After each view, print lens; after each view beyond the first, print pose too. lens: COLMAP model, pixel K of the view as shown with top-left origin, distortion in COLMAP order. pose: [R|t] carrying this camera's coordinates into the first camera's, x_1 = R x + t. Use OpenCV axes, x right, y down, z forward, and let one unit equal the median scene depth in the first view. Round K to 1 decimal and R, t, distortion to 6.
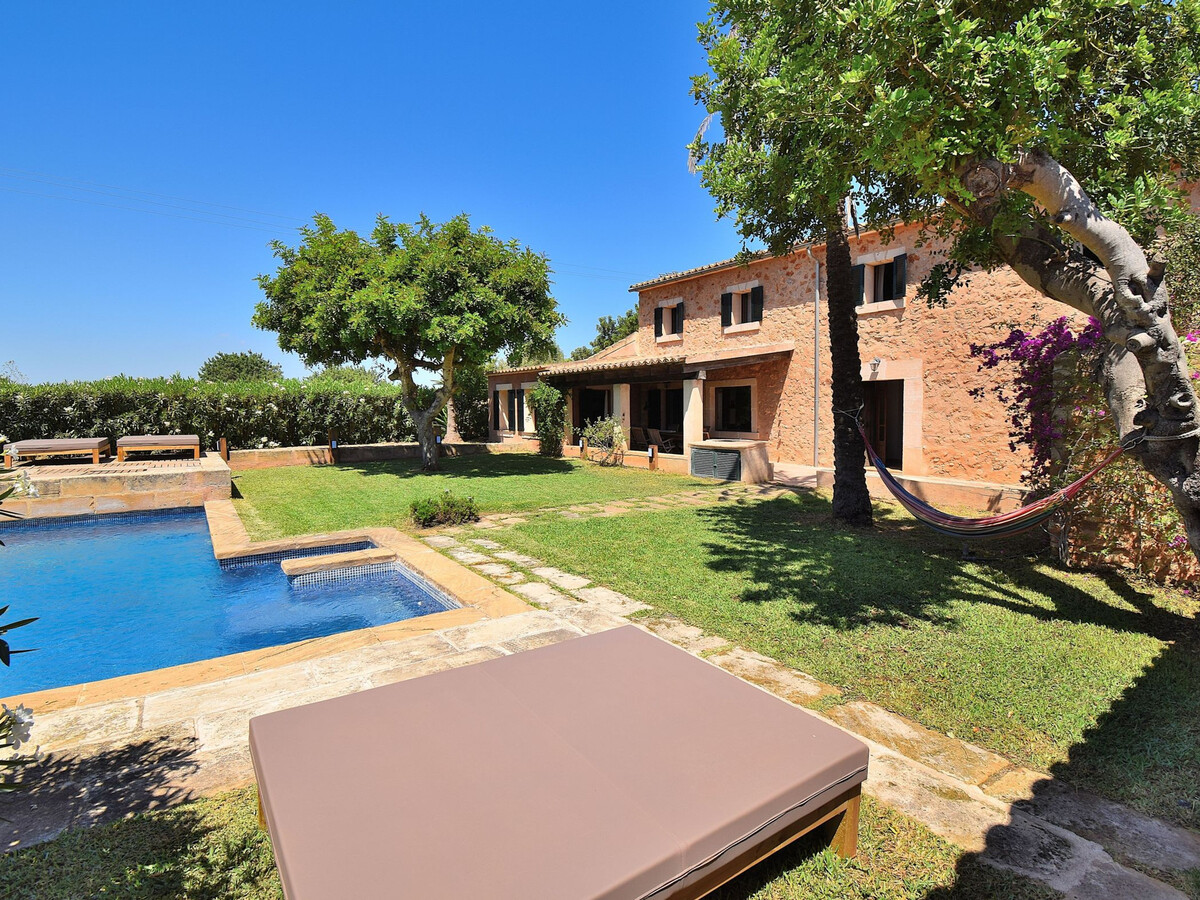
lens RADIAL K [[612.4, 0, 593.1], [0, 612.4, 456.7], [0, 0, 1]] dist [-0.010271, -0.011201]
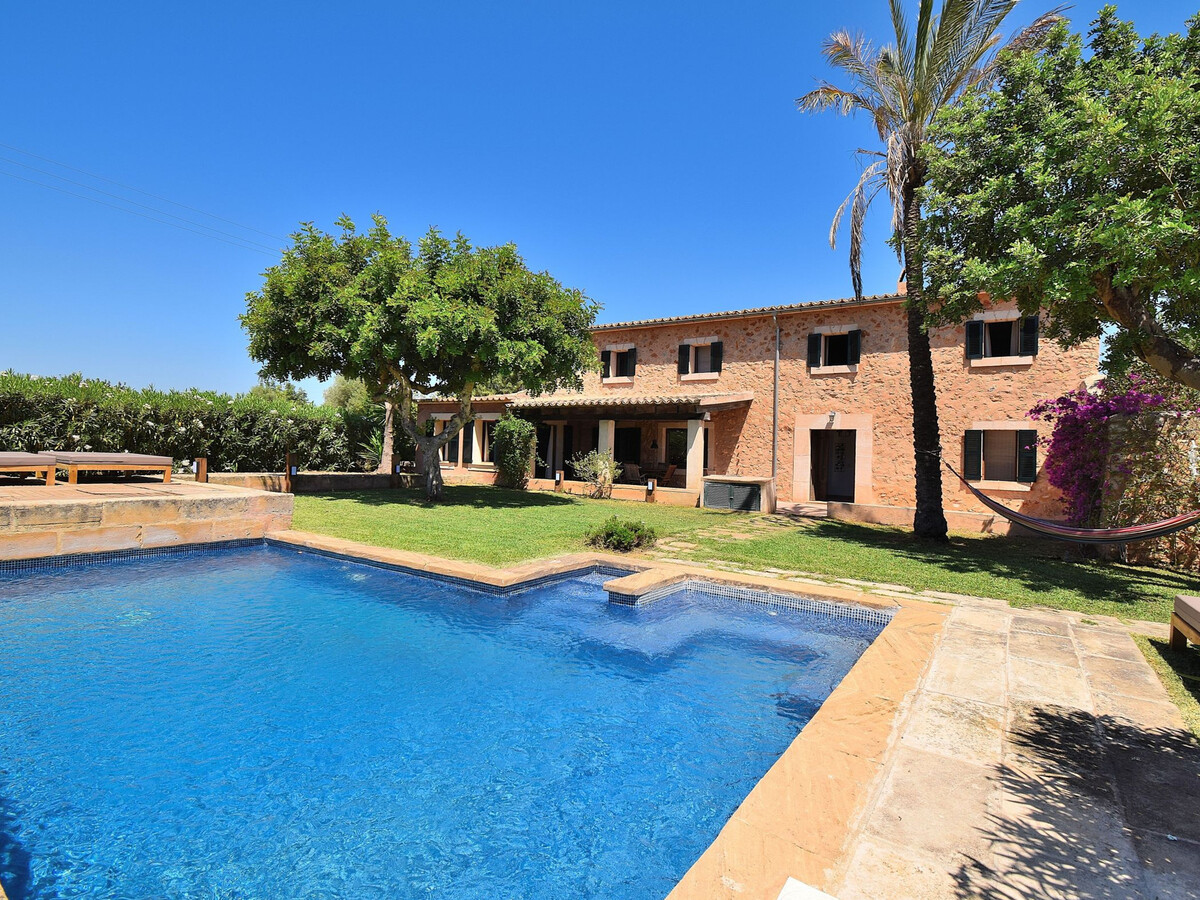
lens RADIAL K [[612.4, 0, 601.4], [0, 612.4, 451.8], [0, 0, 1]] dist [-0.010271, -0.011201]
pose [[0.930777, 0.038314, 0.363575, -0.355205], [-0.011001, 0.996978, -0.076900, 0.015565], [-0.365422, 0.067577, 0.928386, 0.040307]]
